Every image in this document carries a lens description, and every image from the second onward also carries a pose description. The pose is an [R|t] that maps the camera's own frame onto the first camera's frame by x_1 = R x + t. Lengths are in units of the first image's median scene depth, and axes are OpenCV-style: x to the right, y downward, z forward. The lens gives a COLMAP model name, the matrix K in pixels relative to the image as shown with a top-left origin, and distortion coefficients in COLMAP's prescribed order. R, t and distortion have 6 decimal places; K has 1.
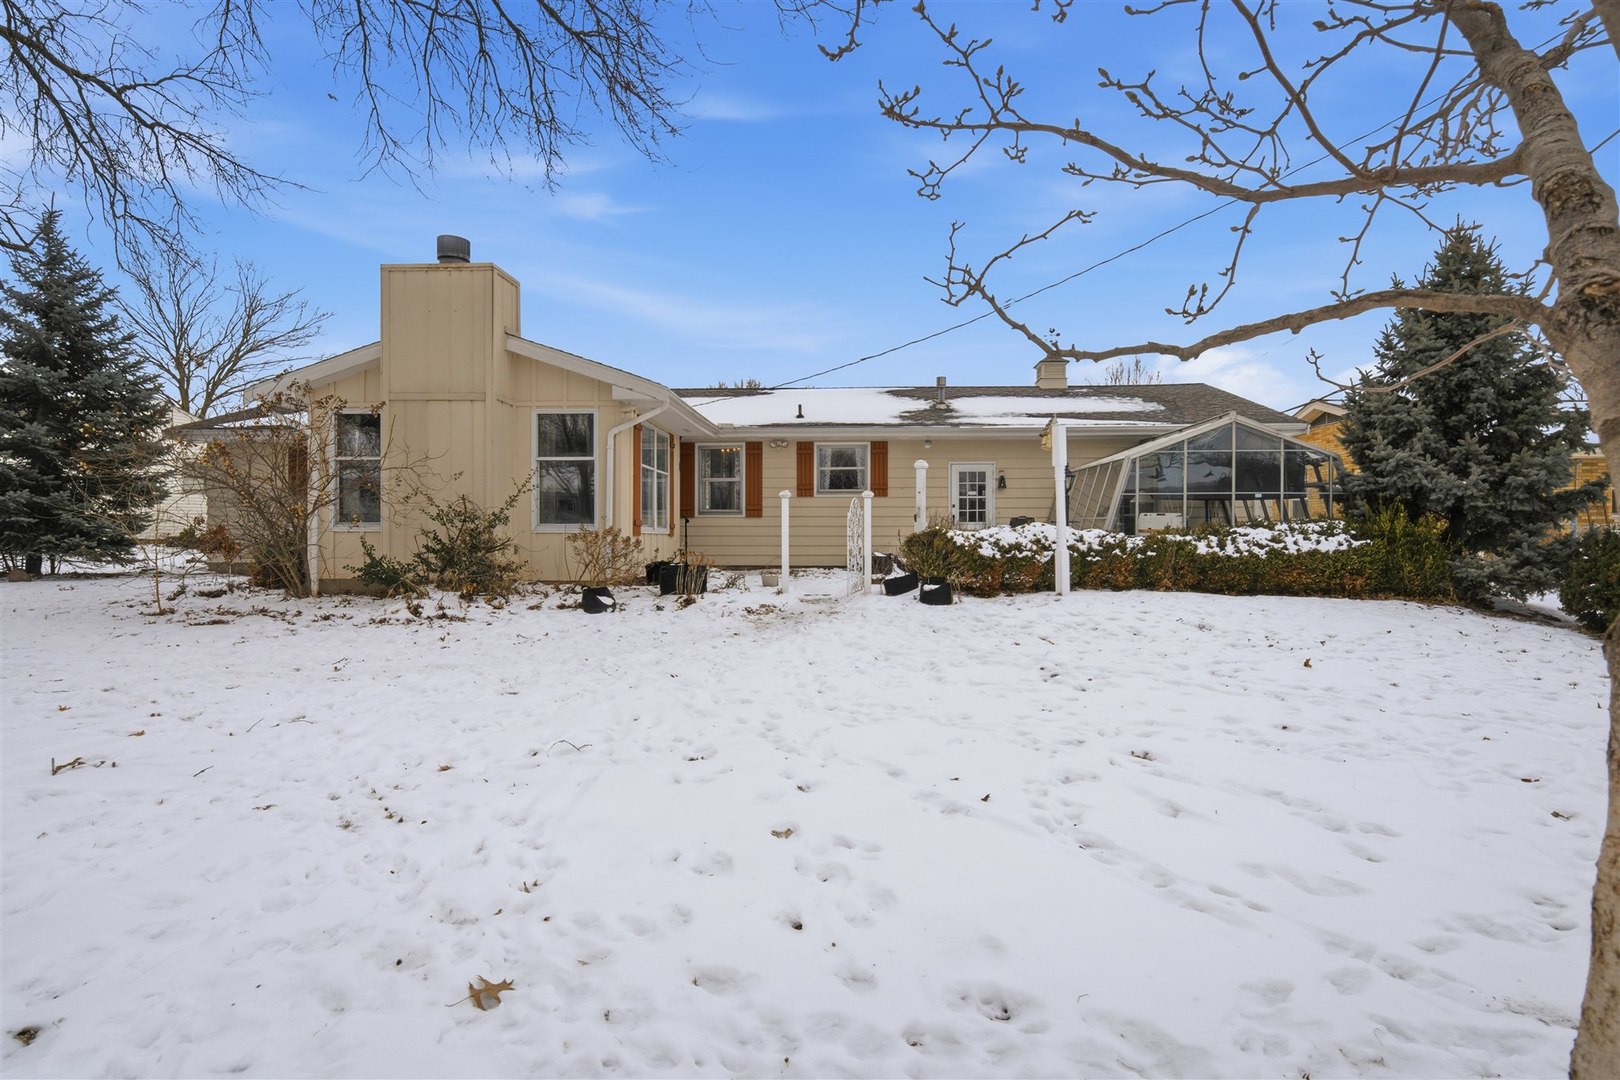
lens RADIAL K [[831.6, 0, 842.9], [0, 831.6, 531.5], [0, 0, 1]] dist [0.006283, 0.000115]
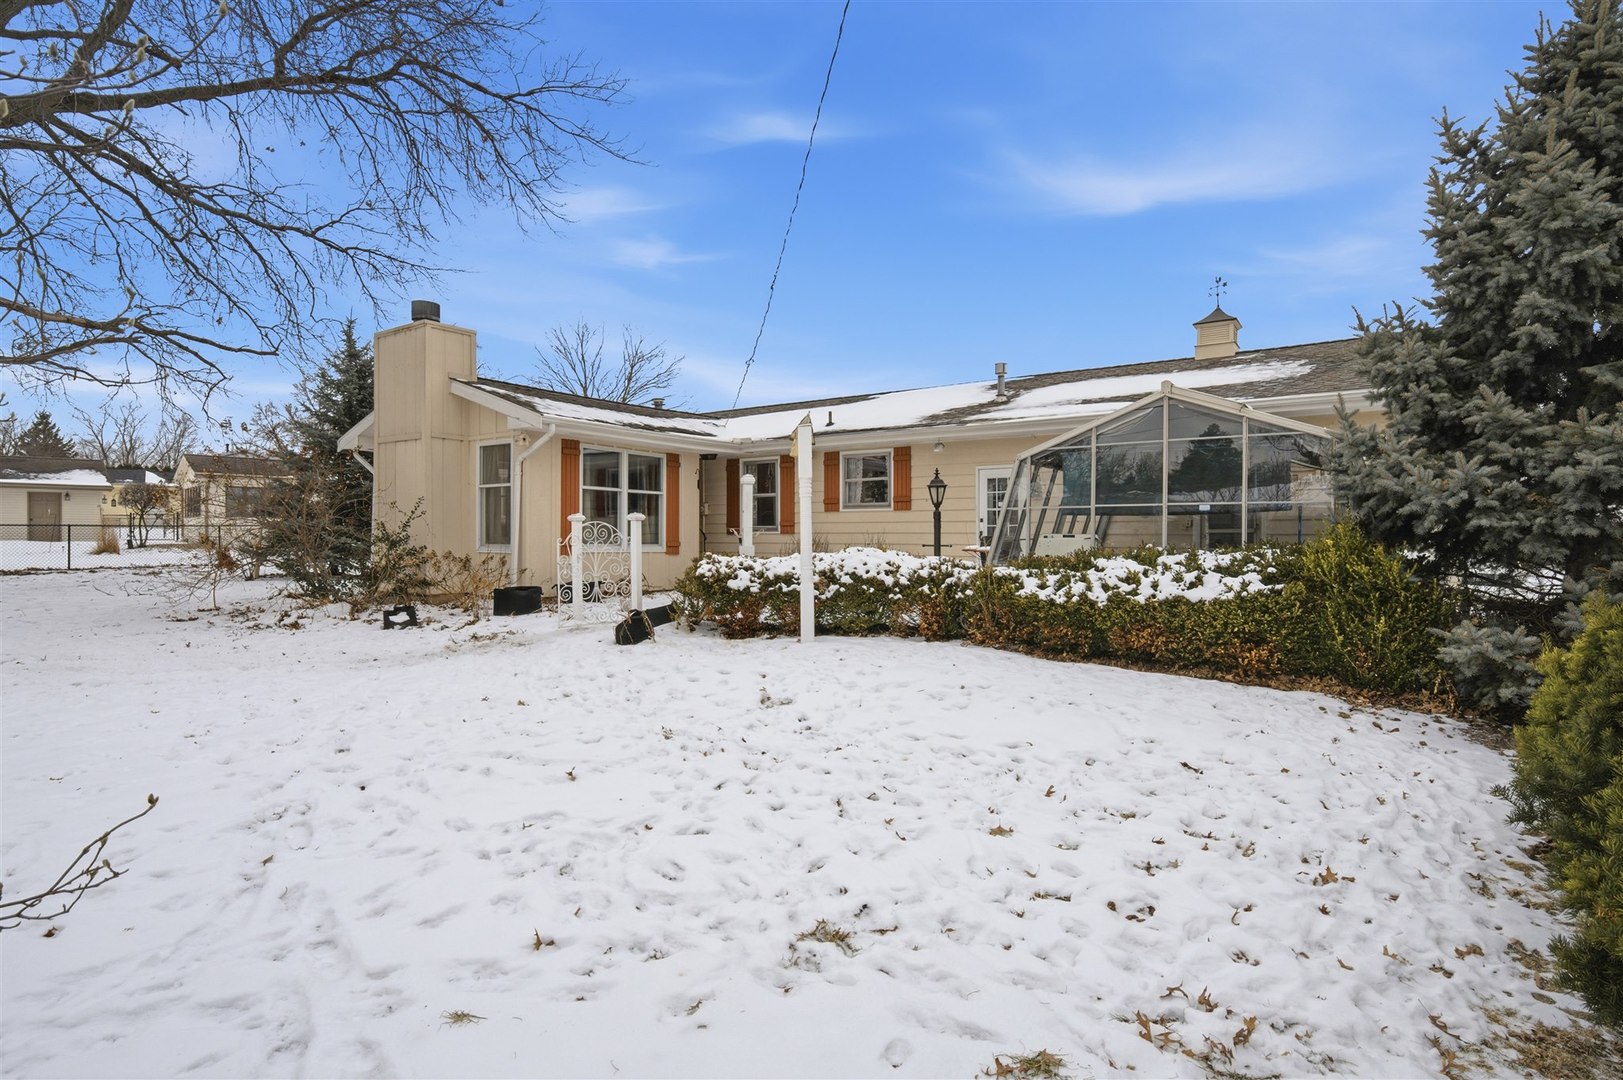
lens RADIAL K [[833.1, 0, 812.4], [0, 833.1, 534.8], [0, 0, 1]] dist [0.006283, 0.000115]
pose [[0.836327, 0.000908, -0.548230, 0.652211], [-0.000997, 0.999999, 0.000135, -0.023517], [0.548230, 0.000434, 0.836328, 0.317433]]
